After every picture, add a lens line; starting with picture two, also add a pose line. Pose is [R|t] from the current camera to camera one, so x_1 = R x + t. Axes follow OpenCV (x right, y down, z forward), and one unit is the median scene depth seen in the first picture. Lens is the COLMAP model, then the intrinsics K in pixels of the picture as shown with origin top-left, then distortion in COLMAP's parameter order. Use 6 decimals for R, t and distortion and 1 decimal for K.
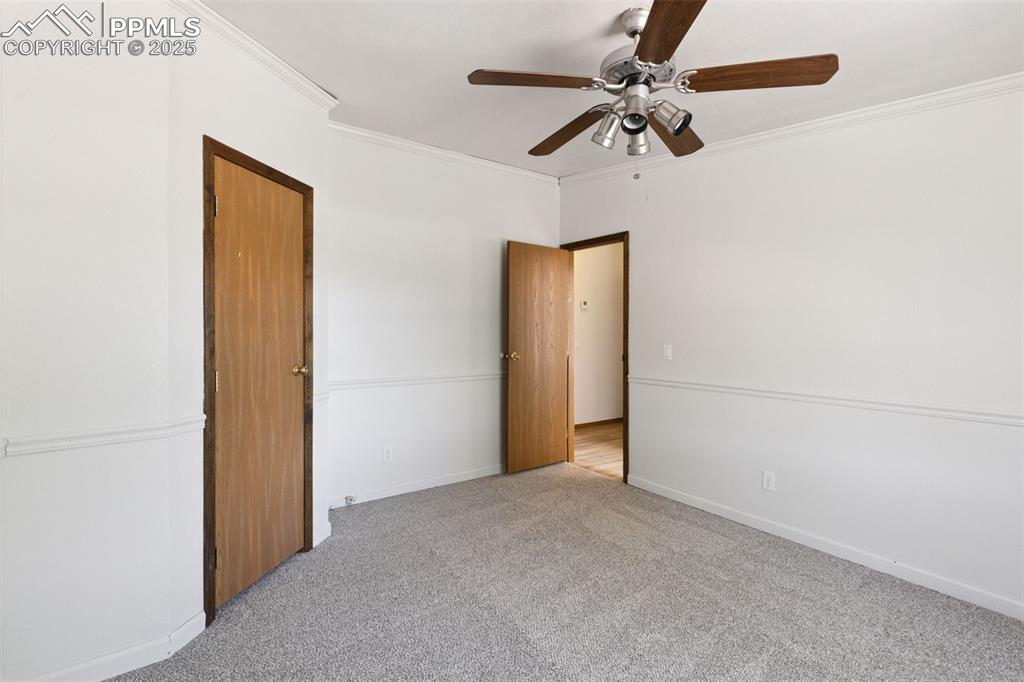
lens RADIAL K [[456.4, 0, 514.1], [0, 456.4, 328.1], [0, 0, 1]] dist [0.001283, 0.000219]
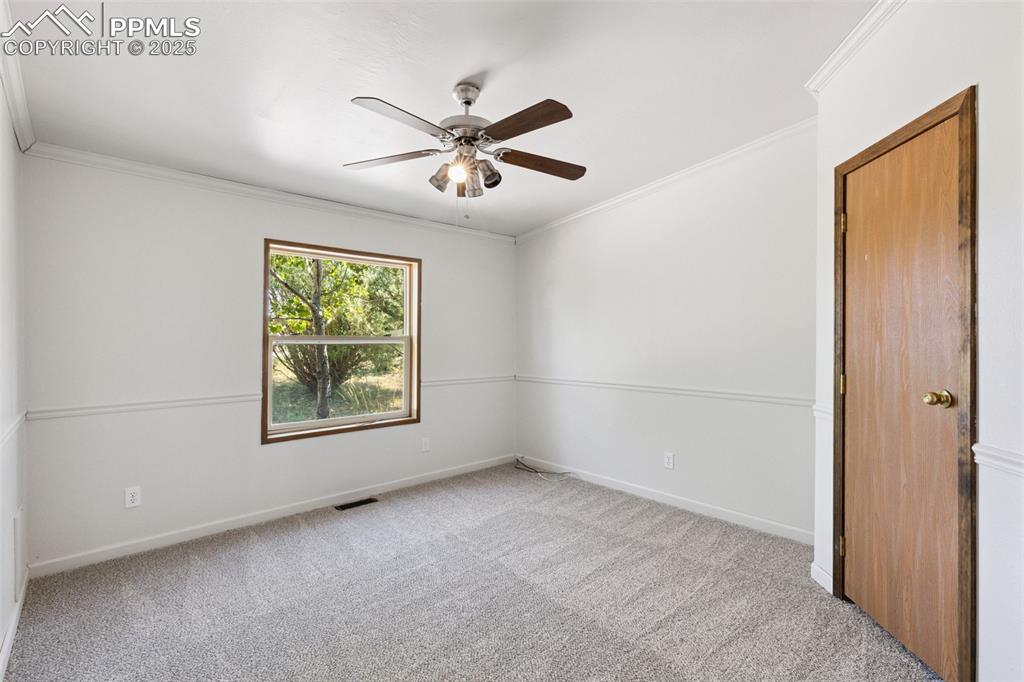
lens RADIAL K [[464.8, 0, 514.6], [0, 464.8, 333.0], [0, 0, 1]] dist [-0.000692, 0.000141]
pose [[-0.992997, -0.002309, -0.118115, 0.202209], [-0.000475, 0.999879, -0.015558, 0.009162], [0.118137, -0.015393, -0.992878, 1.587512]]
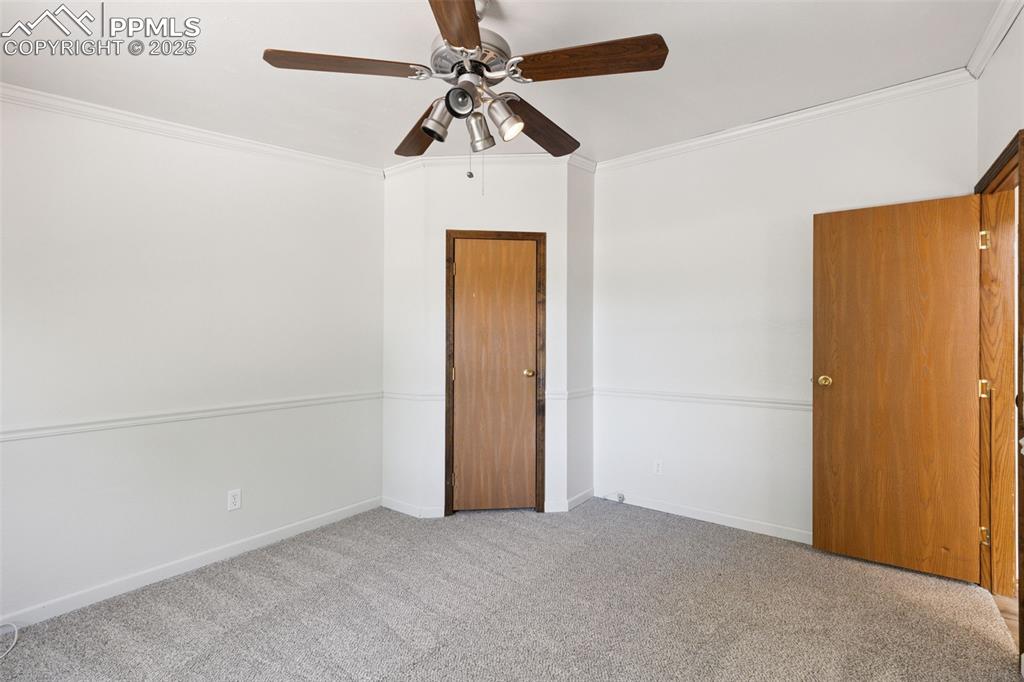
lens RADIAL K [[461.9, 0, 518.1], [0, 461.9, 342.7], [0, 0, 1]] dist [-0.000011, -0.000246]
pose [[0.309879, -0.001174, -0.950775, 0.816583], [0.003351, 0.999994, -0.000143, 0.002505], [0.950770, -0.003141, 0.309881, 0.551979]]
